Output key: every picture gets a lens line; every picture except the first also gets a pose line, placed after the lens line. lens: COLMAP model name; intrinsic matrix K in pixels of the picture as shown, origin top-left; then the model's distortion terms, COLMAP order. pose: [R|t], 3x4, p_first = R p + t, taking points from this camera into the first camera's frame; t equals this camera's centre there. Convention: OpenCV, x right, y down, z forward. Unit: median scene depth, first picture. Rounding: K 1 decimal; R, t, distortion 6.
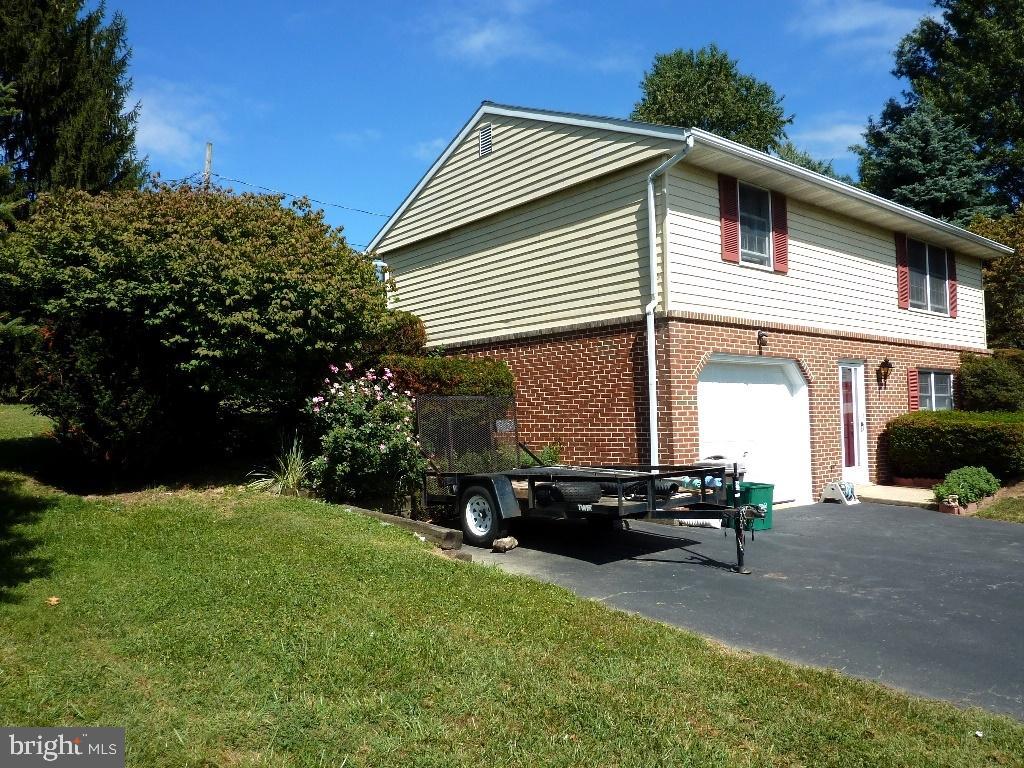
lens RADIAL K [[753.4, 0, 512.0], [0, 753.4, 384.0], [0, 0, 1]] dist [-0.027332, 0.002508]
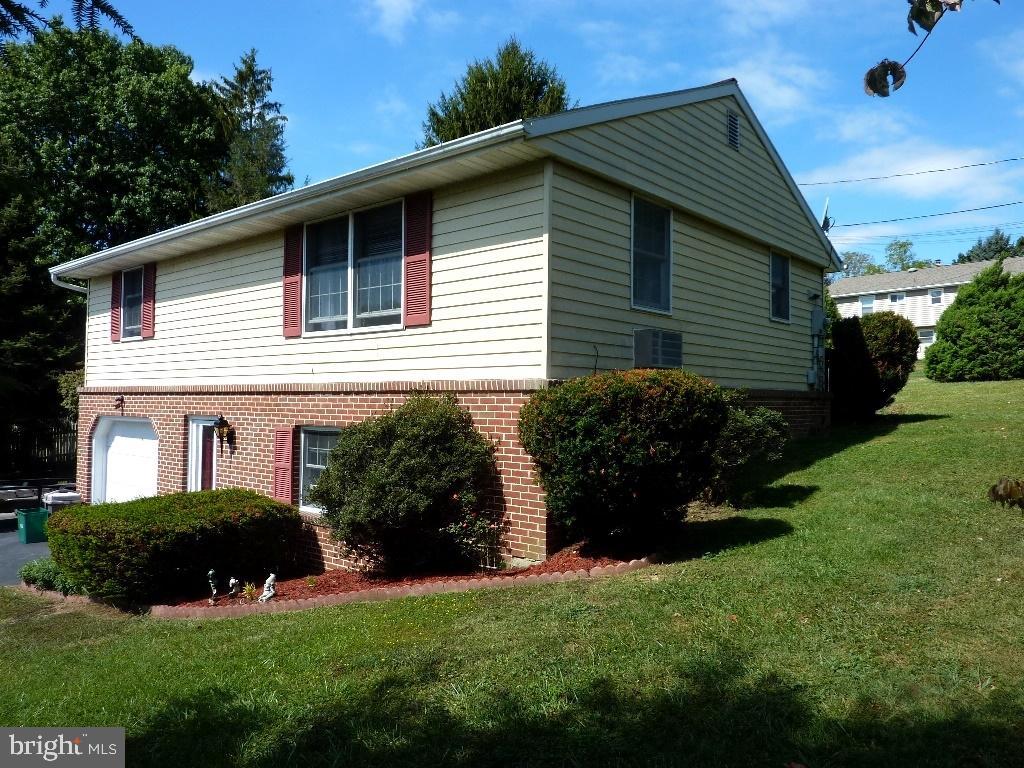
lens RADIAL K [[758.6, 0, 512.0], [0, 758.6, 384.0], [0, 0, 1]] dist [-0.006716, 0.002990]
pose [[0.170295, -0.009299, -0.985349, 1.537578], [0.028524, 0.999583, -0.004503, -0.062696], [0.984980, -0.027340, 0.170490, 1.342060]]
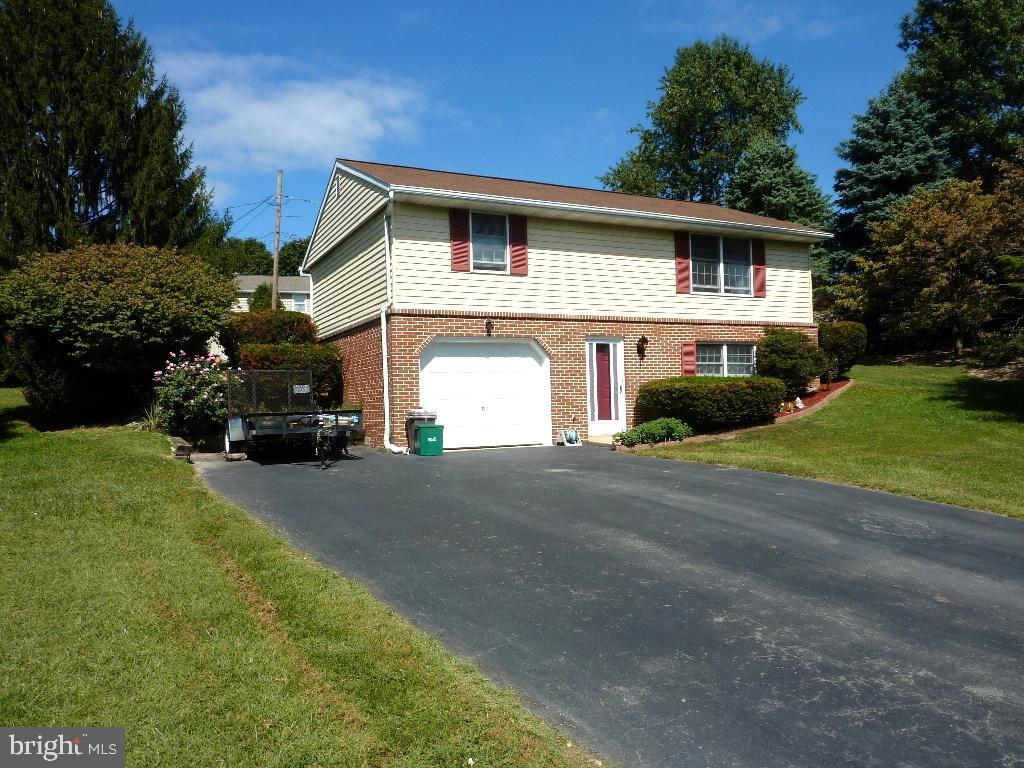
lens RADIAL K [[771.1, 0, 512.0], [0, 771.1, 384.0], [0, 0, 1]] dist [-0.032508, 0.003067]
pose [[0.976125, -0.016814, -0.216556, 0.649122], [0.021276, 0.999606, 0.018291, 0.022847], [0.216163, -0.022462, 0.976099, -0.362453]]
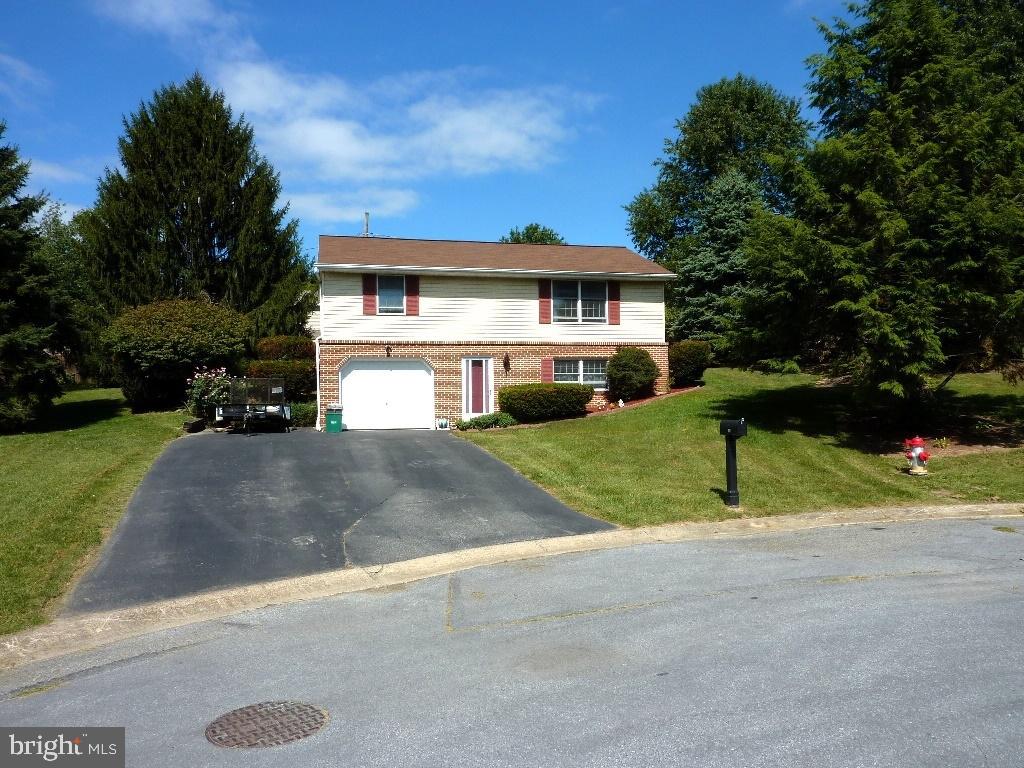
lens RADIAL K [[771.1, 0, 512.0], [0, 771.1, 384.0], [0, 0, 1]] dist [-0.032508, 0.003067]
pose [[0.903391, -0.008189, -0.428739, 1.504609], [0.017868, 0.999668, 0.018555, 0.003831], [0.428445, -0.024423, 0.903238, -0.773504]]
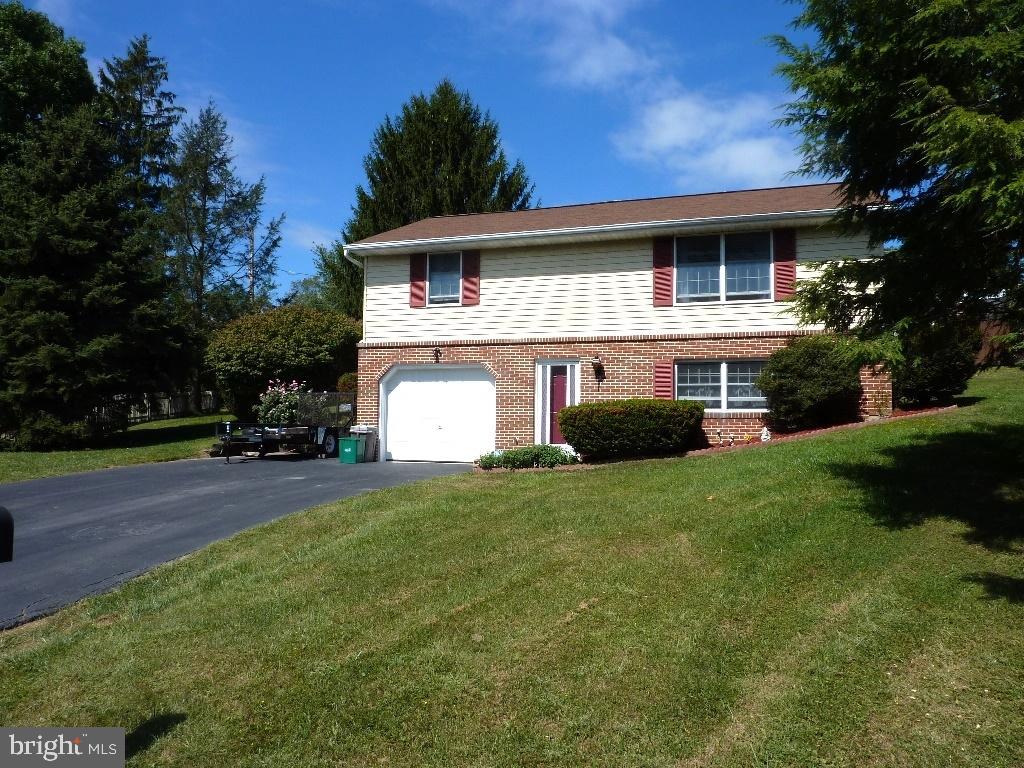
lens RADIAL K [[758.6, 0, 512.0], [0, 758.6, 384.0], [0, 0, 1]] dist [-0.006716, 0.002990]
pose [[0.533864, -0.027853, -0.845111, 1.663989], [0.018607, 0.999602, -0.021190, 0.039334], [0.845366, -0.004413, 0.534170, 0.280352]]
